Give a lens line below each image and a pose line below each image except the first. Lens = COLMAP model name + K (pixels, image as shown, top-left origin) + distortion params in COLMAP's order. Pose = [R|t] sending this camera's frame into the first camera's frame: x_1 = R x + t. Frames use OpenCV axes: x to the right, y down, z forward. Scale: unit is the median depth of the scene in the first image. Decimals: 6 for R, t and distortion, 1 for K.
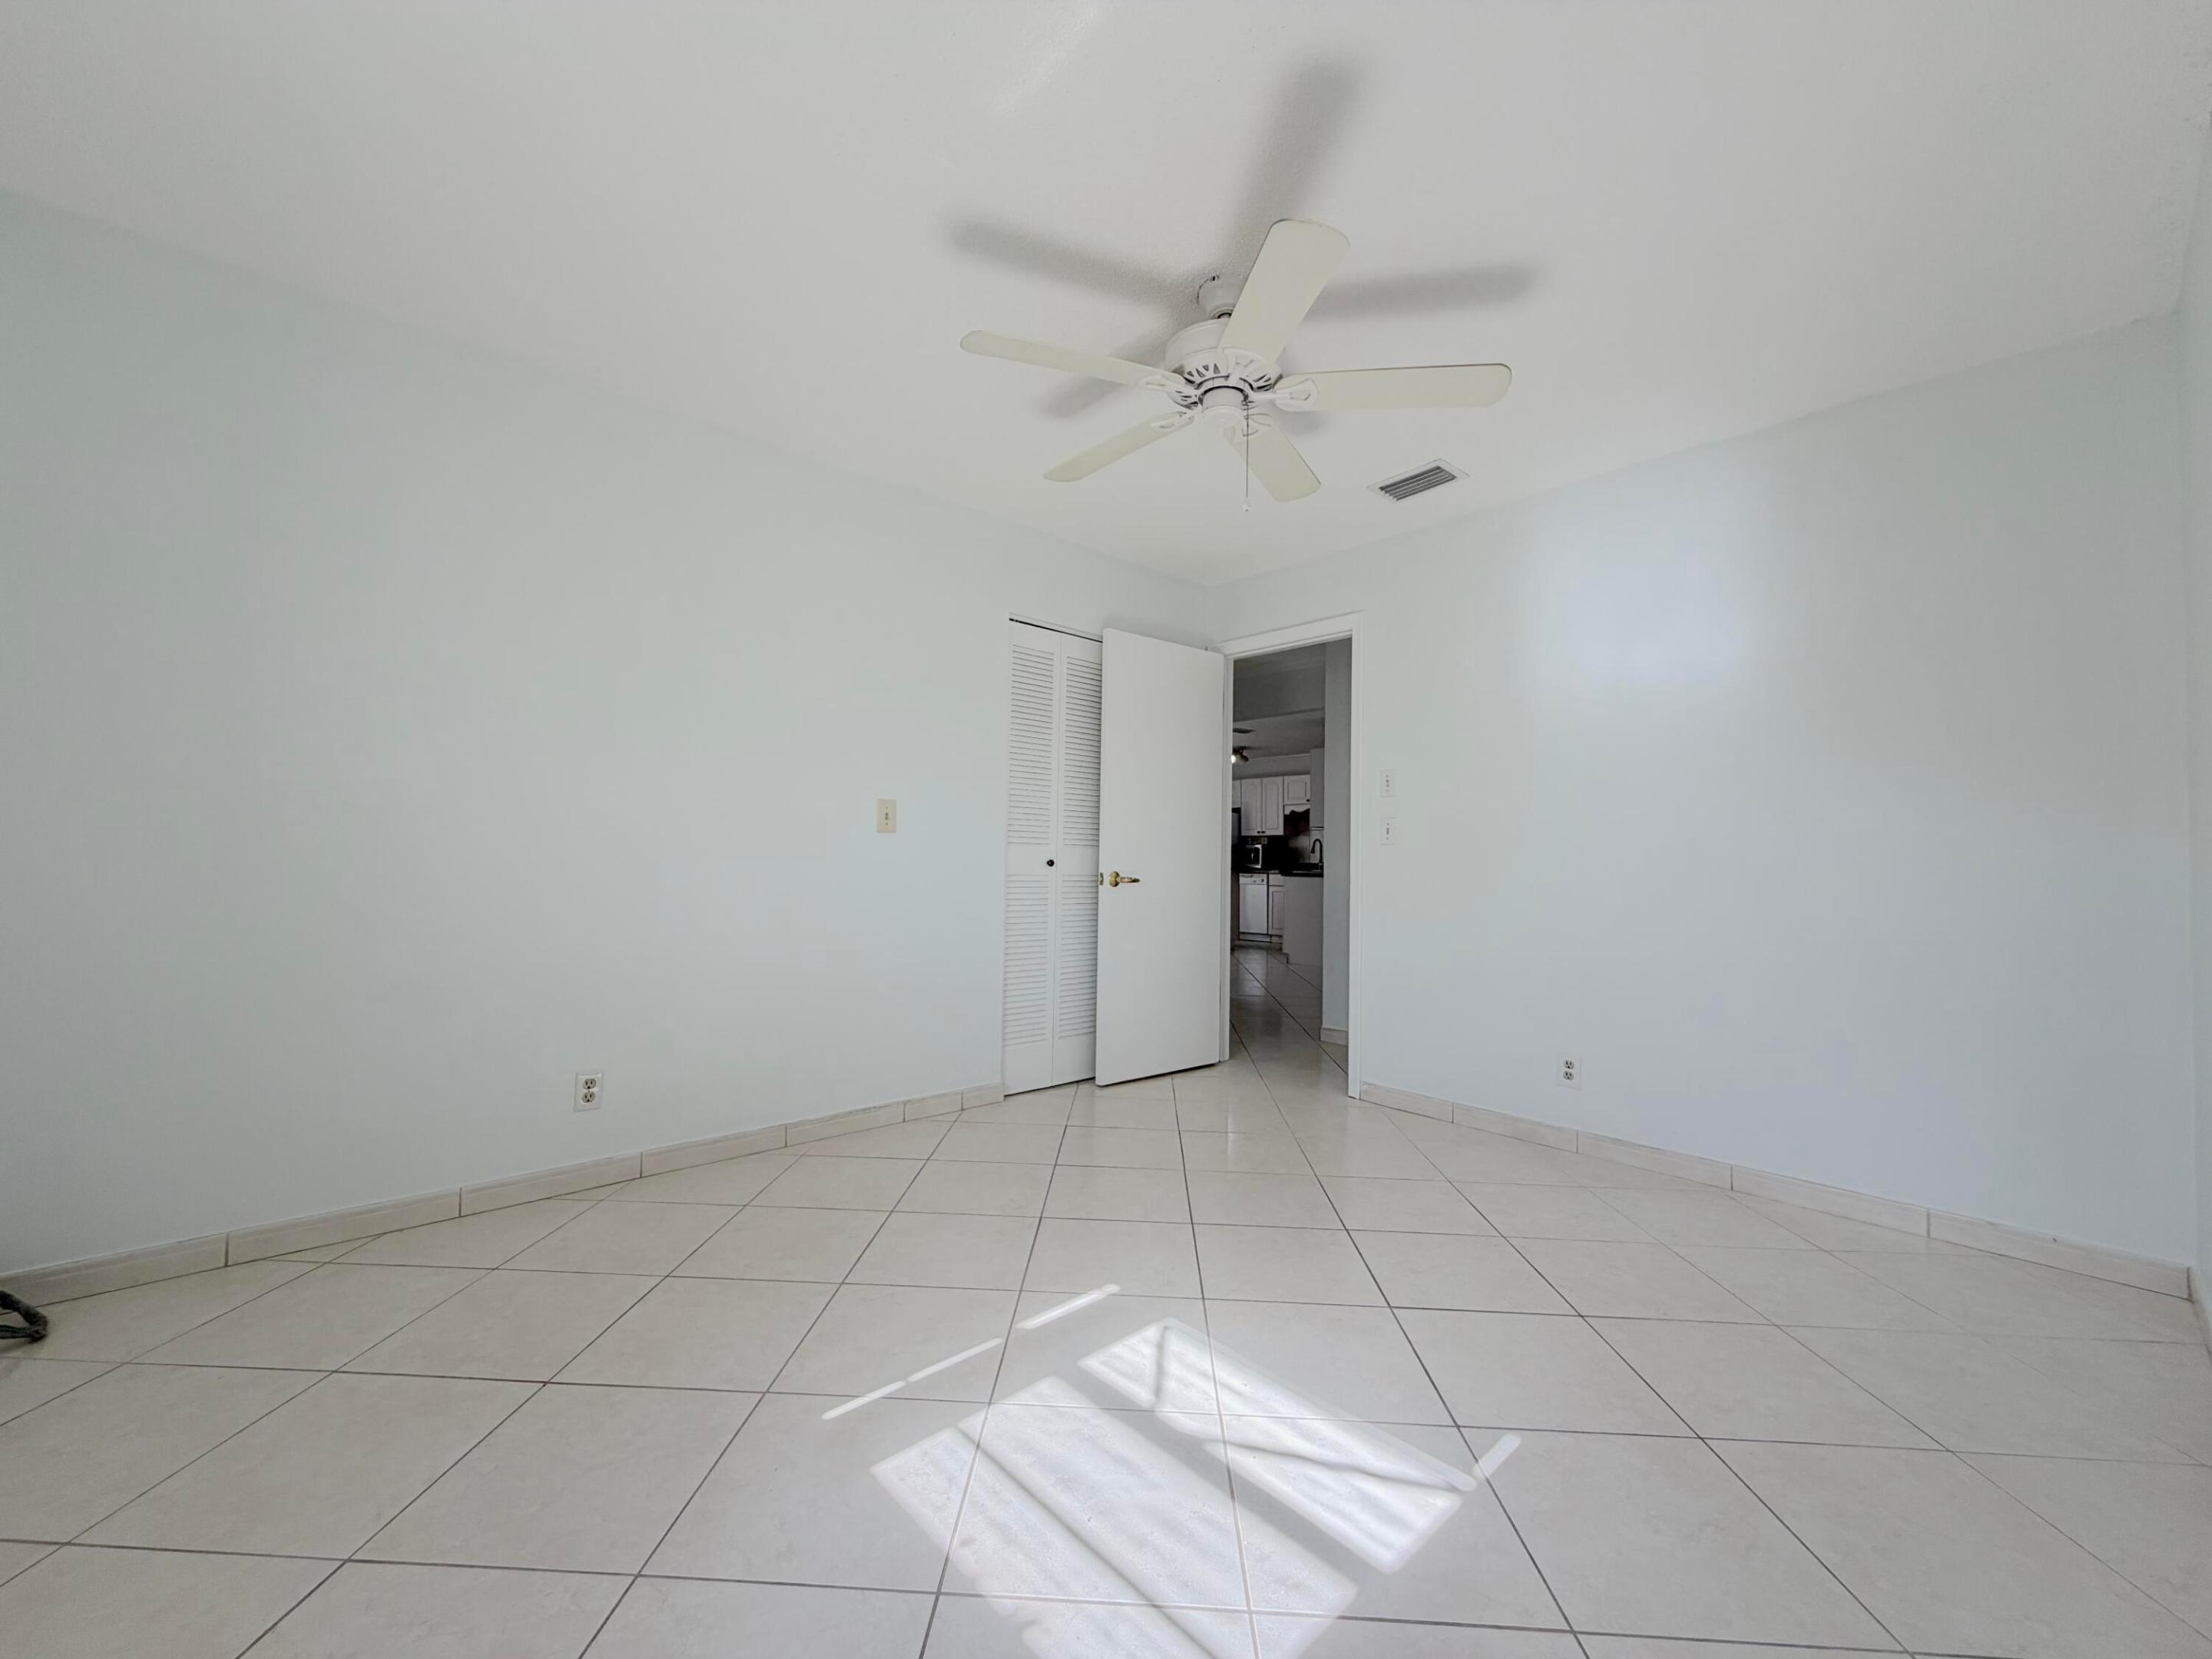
lens RADIAL K [[883.0, 0, 1095.5], [0, 883.0, 819.9], [0, 0, 1]] dist [0.000125, 0.000102]
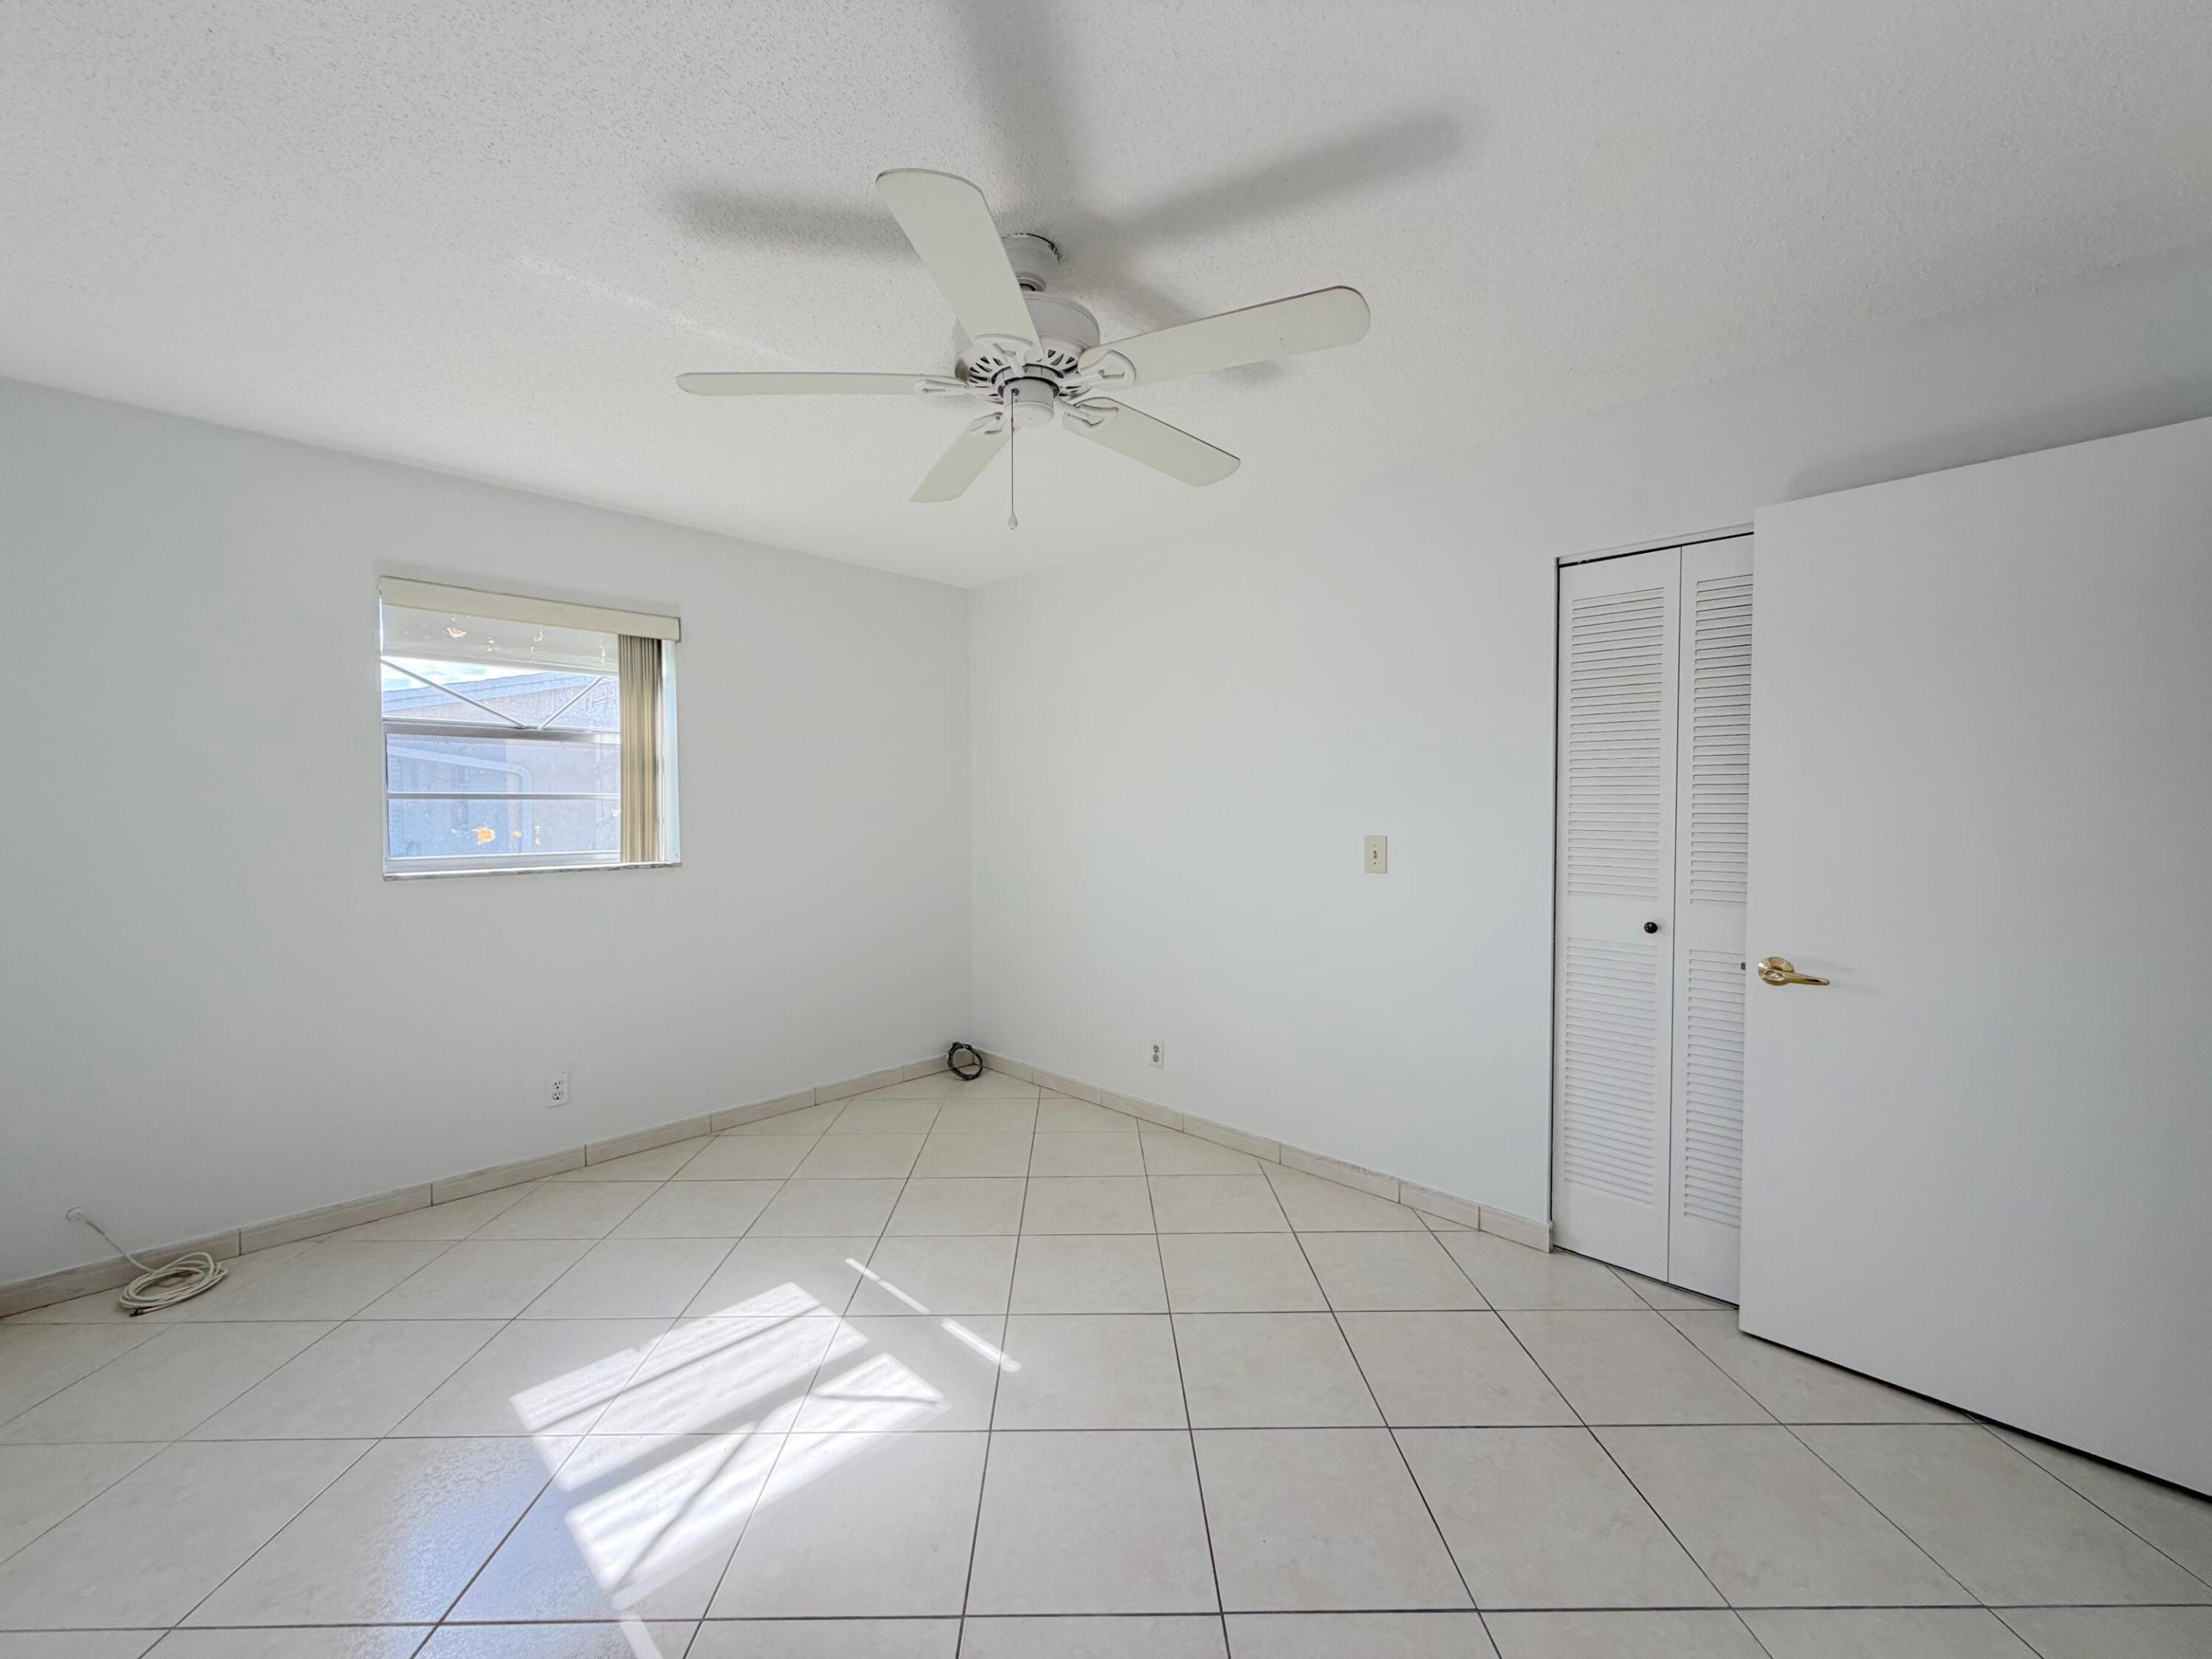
lens RADIAL K [[883.0, 0, 1095.5], [0, 883.0, 819.9], [0, 0, 1]] dist [0.000125, 0.000102]
pose [[0.058130, 0.000841, -0.998309, 1.222183], [0.047455, 0.998867, 0.003605, -0.107490], [0.997180, -0.047584, 0.058024, 1.268834]]
